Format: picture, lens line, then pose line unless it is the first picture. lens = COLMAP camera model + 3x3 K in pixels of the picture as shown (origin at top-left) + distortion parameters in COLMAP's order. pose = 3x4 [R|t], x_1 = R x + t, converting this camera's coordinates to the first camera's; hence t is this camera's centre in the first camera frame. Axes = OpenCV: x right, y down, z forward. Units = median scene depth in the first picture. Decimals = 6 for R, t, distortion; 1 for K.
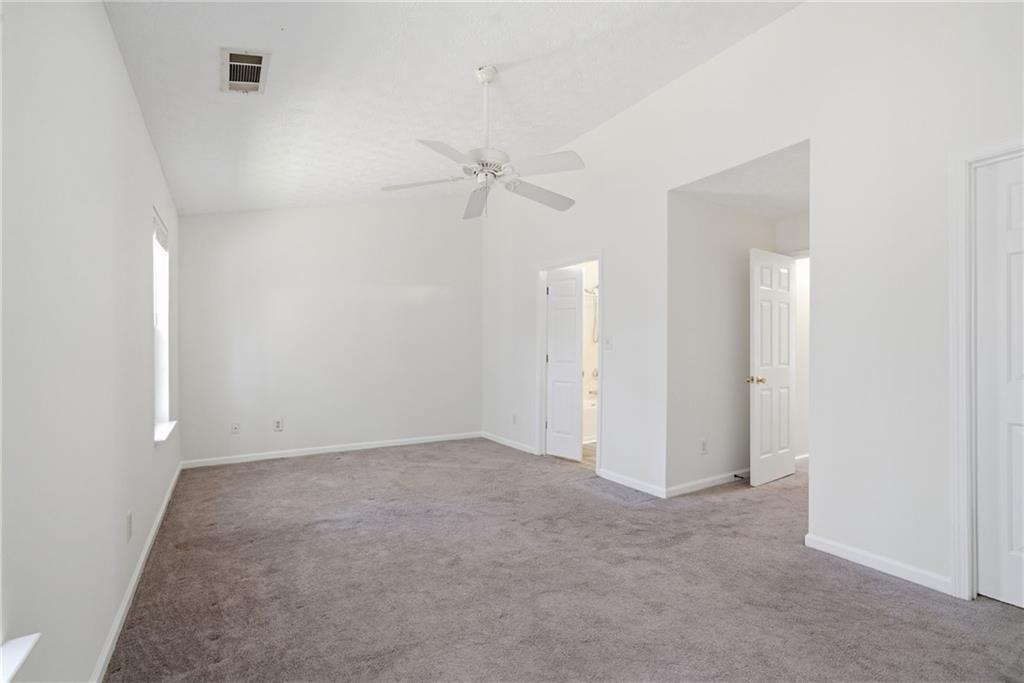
lens RADIAL K [[463.8, 0, 509.2], [0, 463.8, 344.1], [0, 0, 1]] dist [-0.001288, 0.000726]
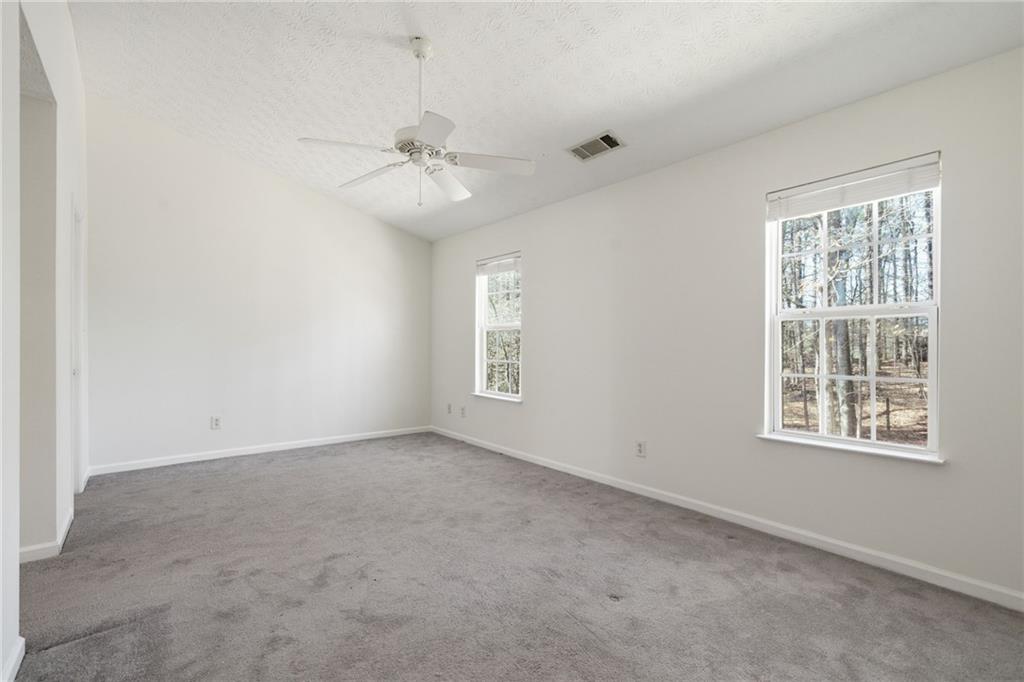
lens RADIAL K [[463.8, 0, 509.2], [0, 463.8, 343.6], [0, 0, 1]] dist [-0.001288, 0.000726]
pose [[-0.993273, -0.005463, -0.115669, -0.086037], [-0.004949, 0.999977, -0.004731, 0.013390], [0.115692, -0.004126, -0.993277, 1.377924]]
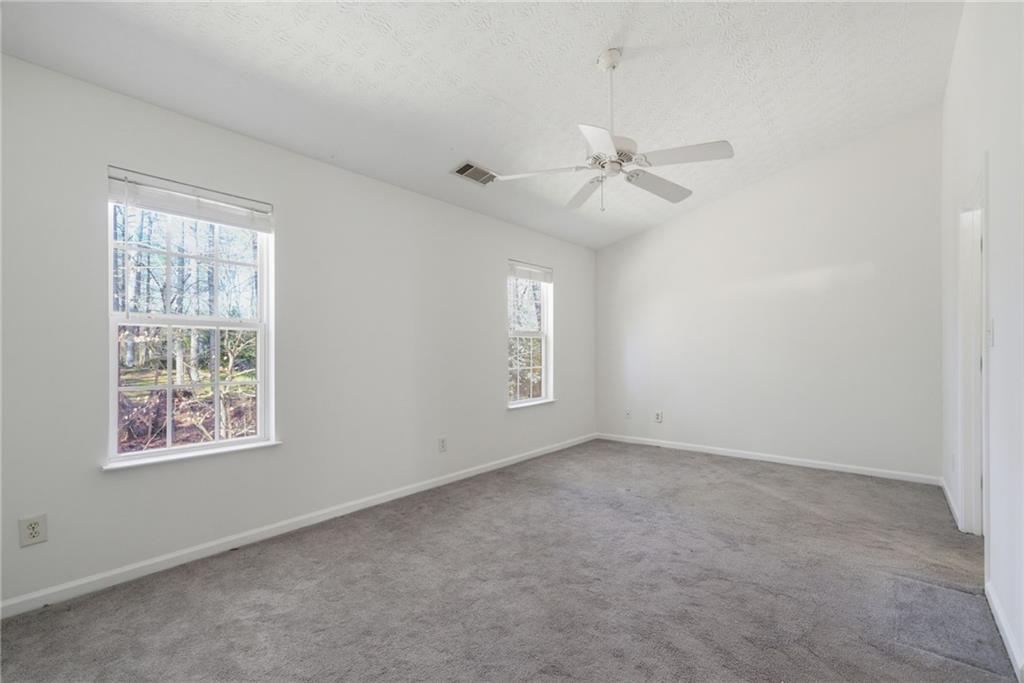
lens RADIAL K [[463.8, 0, 509.2], [0, 463.8, 344.1], [0, 0, 1]] dist [-0.001288, 0.000726]
pose [[0.302557, -0.018533, -0.952951, 0.559743], [0.013427, 0.999795, -0.015181, 0.010462], [0.953037, -0.008202, 0.302744, 0.365070]]
